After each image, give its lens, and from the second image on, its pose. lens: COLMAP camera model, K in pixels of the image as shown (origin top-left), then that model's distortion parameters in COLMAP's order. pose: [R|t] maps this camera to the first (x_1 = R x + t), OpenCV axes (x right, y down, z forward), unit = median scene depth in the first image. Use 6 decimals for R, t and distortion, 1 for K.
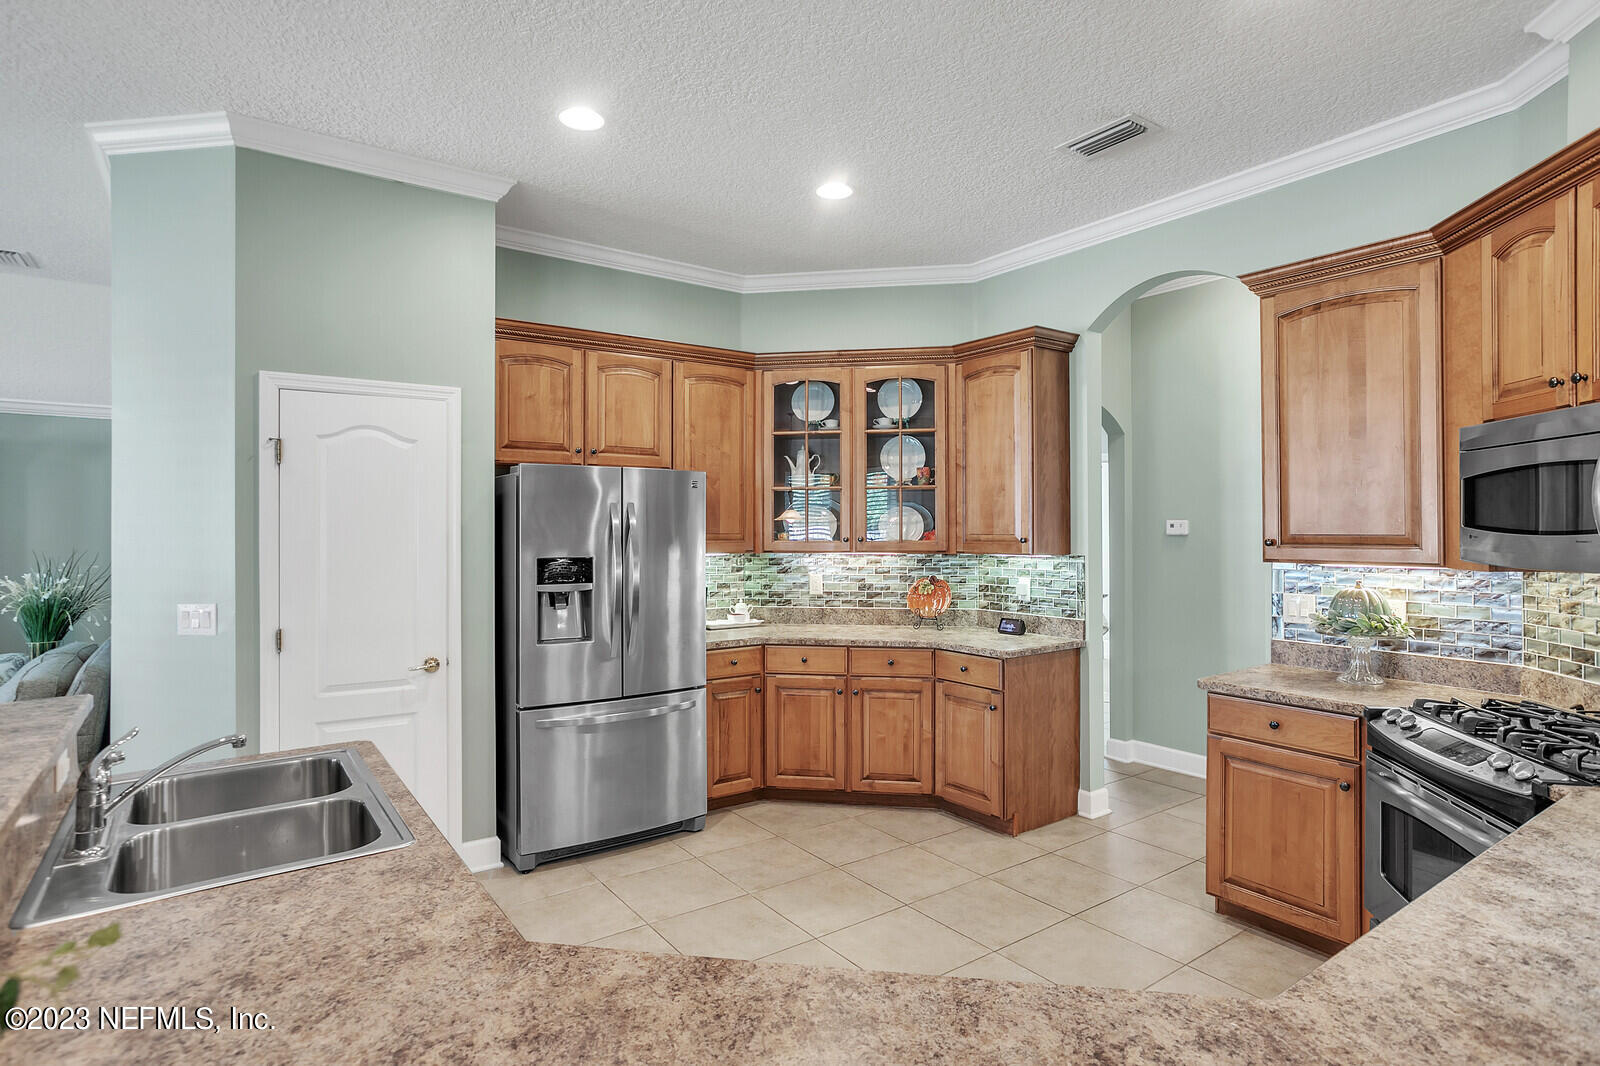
lens RADIAL K [[831.5, 0, 802.8], [0, 831.5, 530.8], [0, 0, 1]] dist [-0.013433, 0.006121]
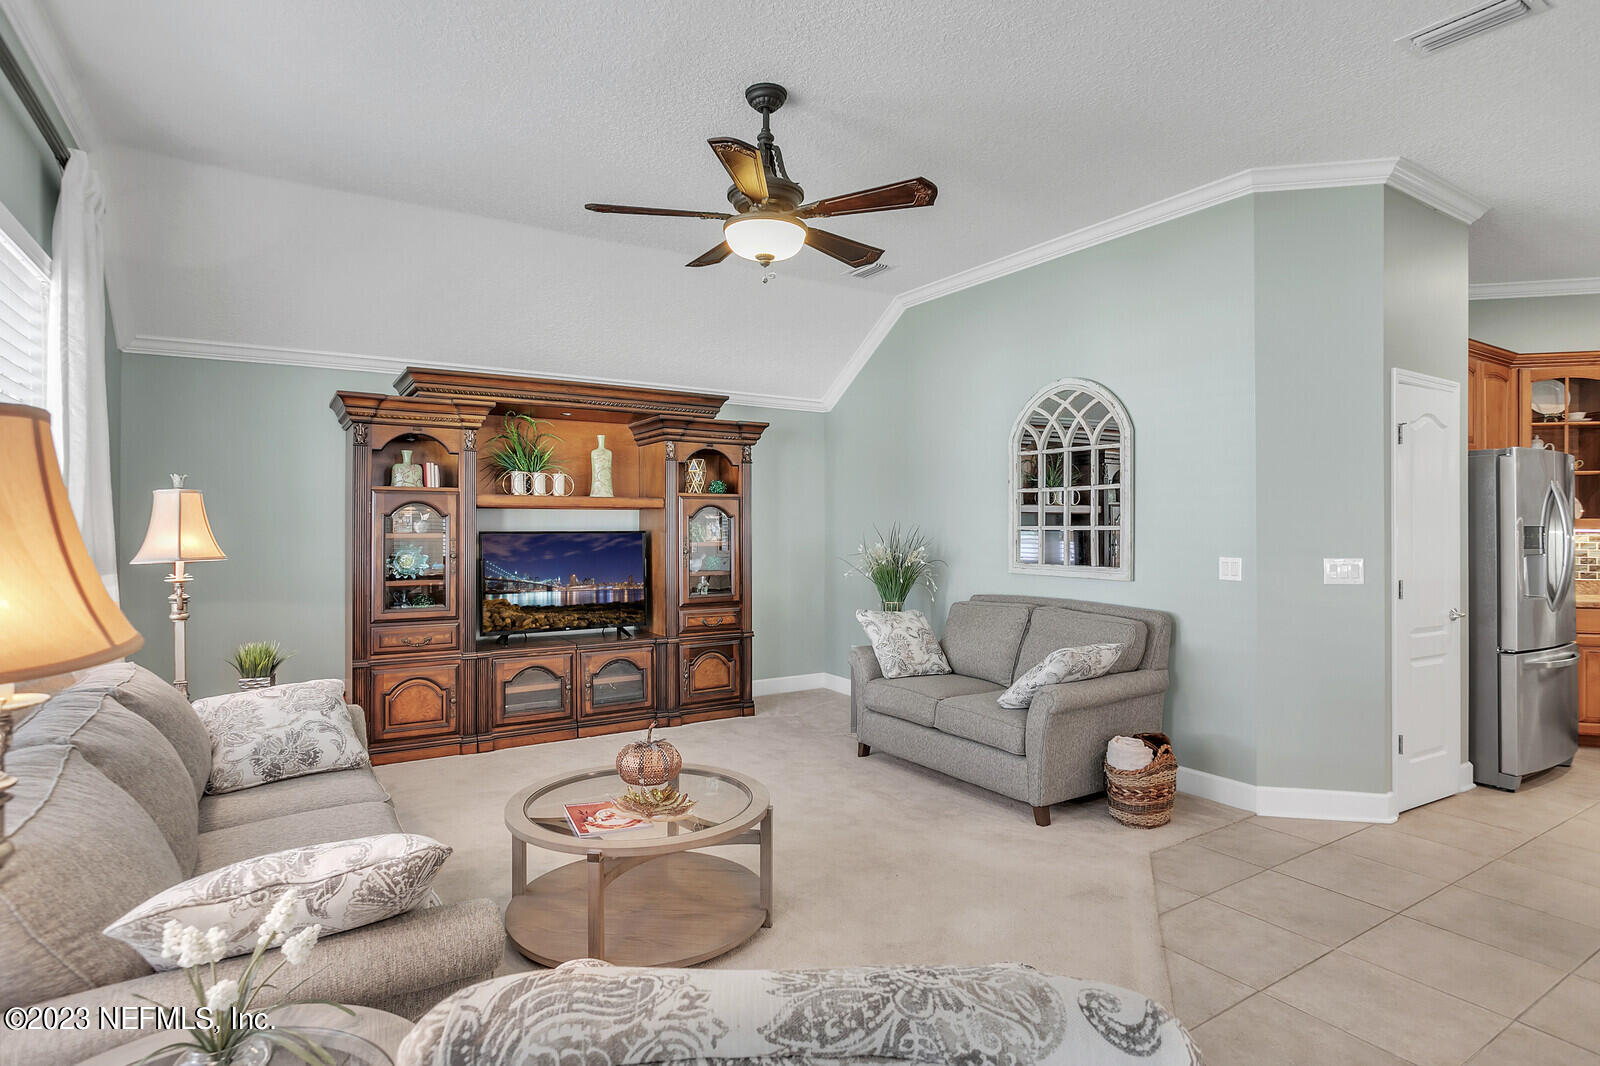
lens RADIAL K [[831.5, 0, 797.7], [0, 831.5, 528.1], [0, 0, 1]] dist [-0.013433, 0.006121]
pose [[0.998330, 0.008645, -0.057111, -1.280147], [-0.008393, 0.999954, 0.004649, 0.038372], [0.057148, -0.004162, 0.998357, -0.235994]]
